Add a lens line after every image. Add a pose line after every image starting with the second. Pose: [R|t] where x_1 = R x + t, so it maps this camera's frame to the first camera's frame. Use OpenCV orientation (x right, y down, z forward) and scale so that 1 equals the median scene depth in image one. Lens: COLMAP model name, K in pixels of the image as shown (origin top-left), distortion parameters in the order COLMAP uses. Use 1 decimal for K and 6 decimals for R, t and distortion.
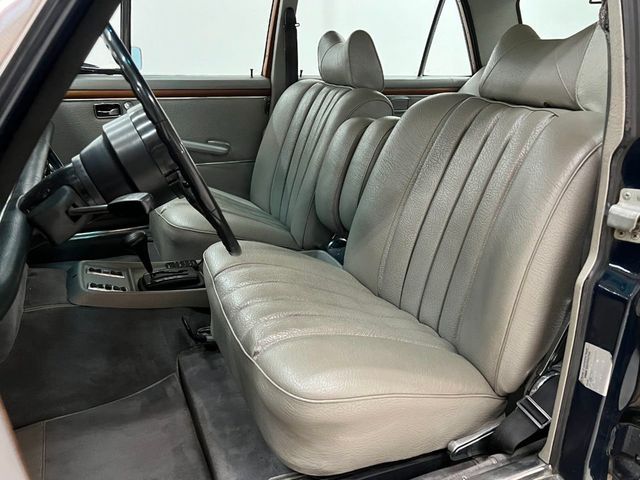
lens RADIAL K [[485.4, 0, 322.9], [0, 485.4, 245.1], [0, 0, 1]] dist [0.051526, -0.062855]
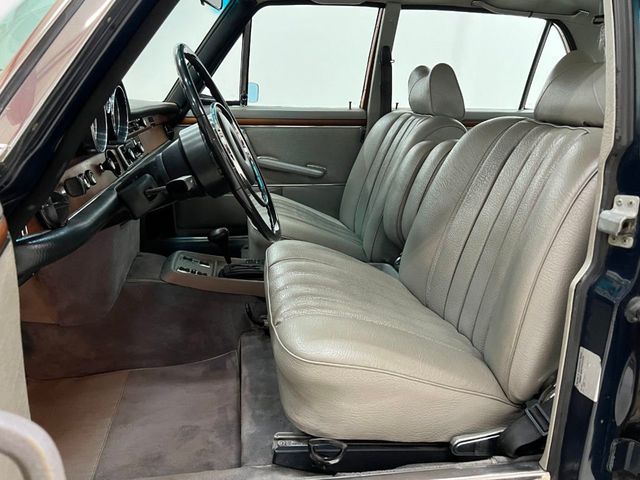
lens RADIAL K [[485.4, 0, 326.1], [0, 485.4, 245.2], [0, 0, 1]] dist [0.051526, -0.062855]
pose [[0.963961, 0.072556, -0.255957, 0.173753], [-0.092611, 0.993434, -0.067173, 0.067943], [0.249403, 0.088457, 0.964351, -0.081770]]
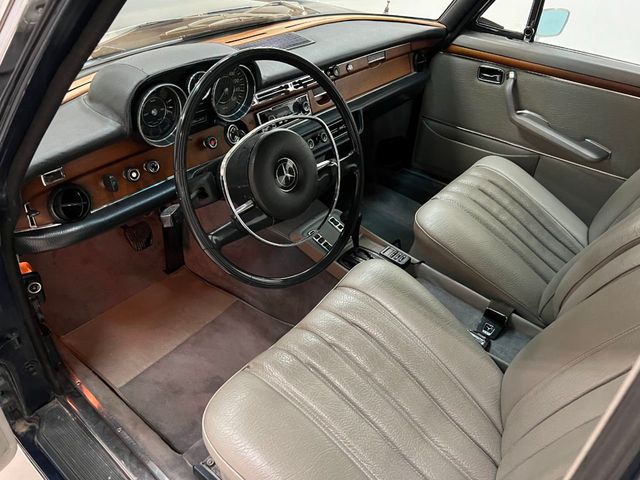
lens RADIAL K [[485.4, 0, 326.4], [0, 485.4, 242.7], [0, 0, 1]] dist [0.051526, -0.062855]
pose [[0.450322, 0.533699, -0.715804, 0.407690], [-0.375659, 0.840533, 0.390364, -0.363689], [0.809994, 0.093109, 0.578999, 0.304651]]
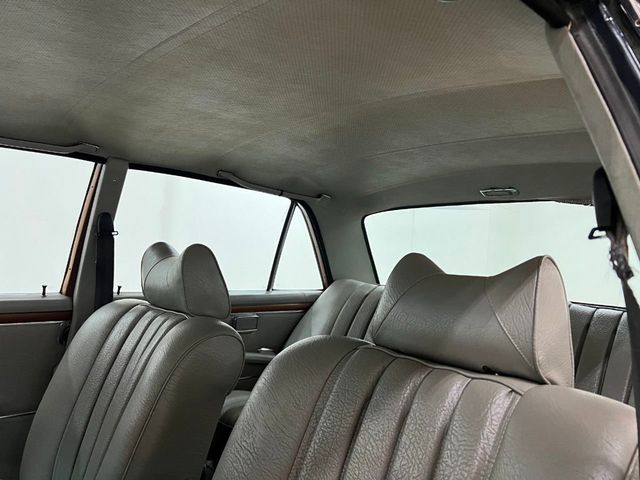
lens RADIAL K [[485.4, 0, 318.4], [0, 485.4, 243.5], [0, 0, 1]] dist [0.051526, -0.062855]
pose [[0.951914, 0.034320, 0.304437, 0.029026], [0.086333, 0.923385, -0.374041, -0.176700], [-0.293949, 0.382338, 0.876020, 0.349356]]
